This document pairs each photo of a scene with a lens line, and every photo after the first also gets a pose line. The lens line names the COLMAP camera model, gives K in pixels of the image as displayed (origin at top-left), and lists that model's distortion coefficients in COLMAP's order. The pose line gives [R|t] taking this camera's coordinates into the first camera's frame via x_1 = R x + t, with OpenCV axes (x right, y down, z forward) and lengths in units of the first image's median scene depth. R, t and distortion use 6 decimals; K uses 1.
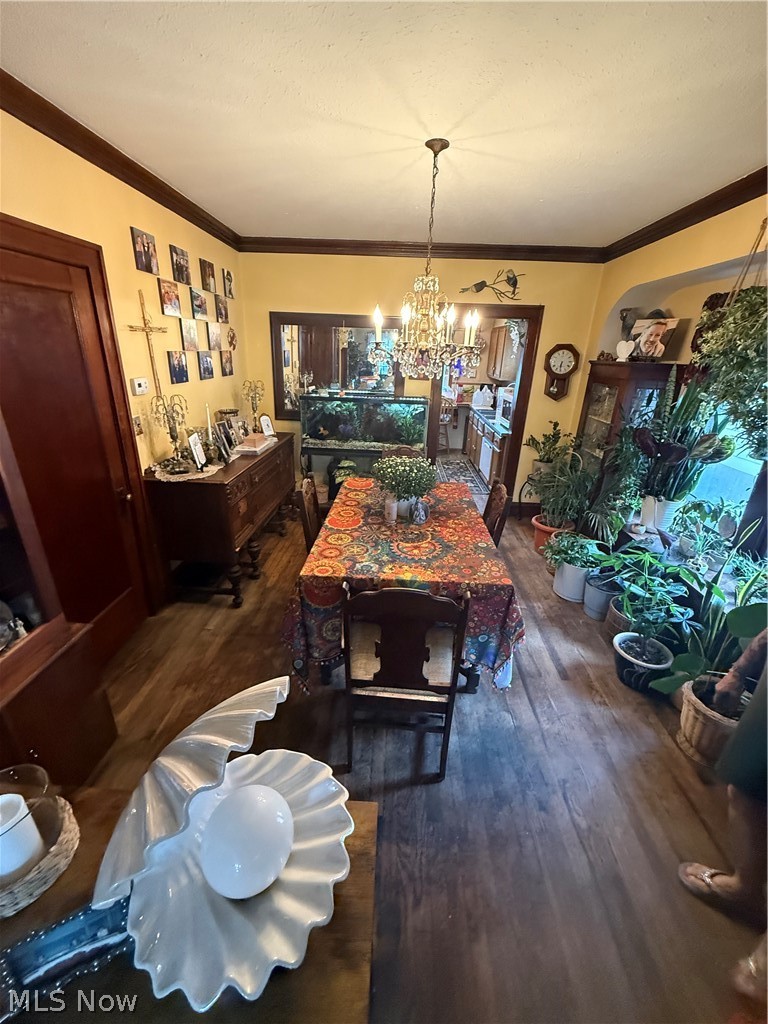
lens RADIAL K [[411.8, 0, 384.0], [0, 411.8, 512.0], [0, 0, 1]] dist [0.000878, 0.000029]
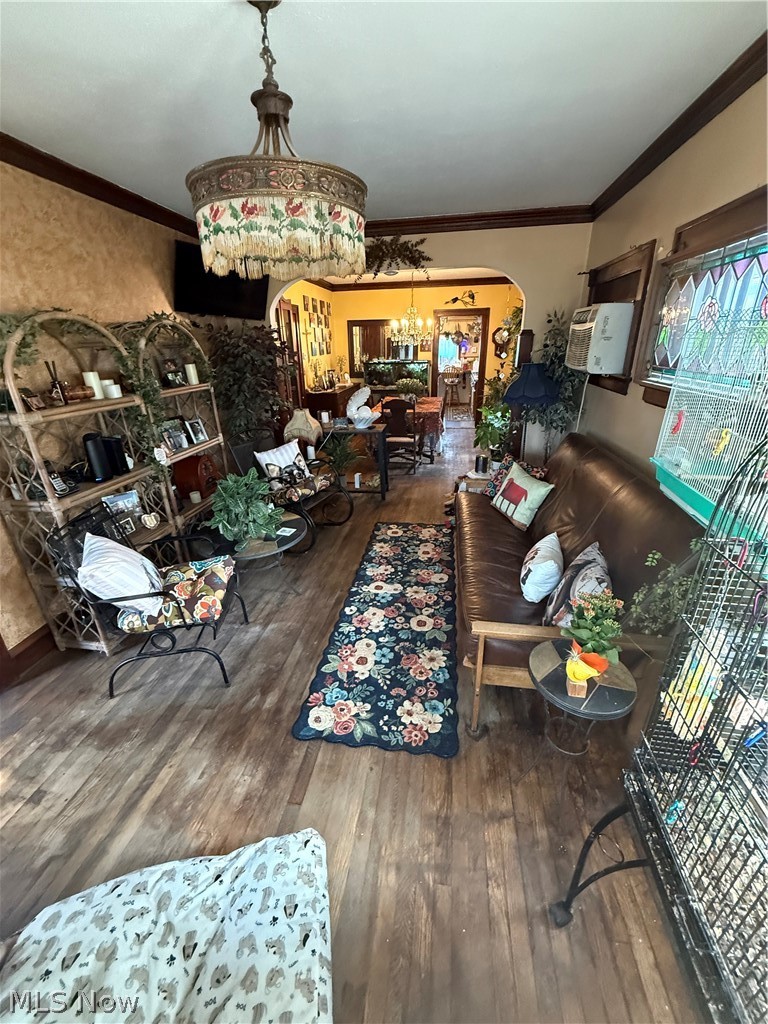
lens RADIAL K [[405.3, 0, 384.0], [0, 405.3, 512.0], [0, 0, 1]] dist [-0.000362, -0.000012]
pose [[0.991738, -0.006284, -0.128123, 0.135872], [0.009855, 0.999580, 0.027260, 0.376193], [0.127898, -0.028297, 0.991384, -0.920747]]
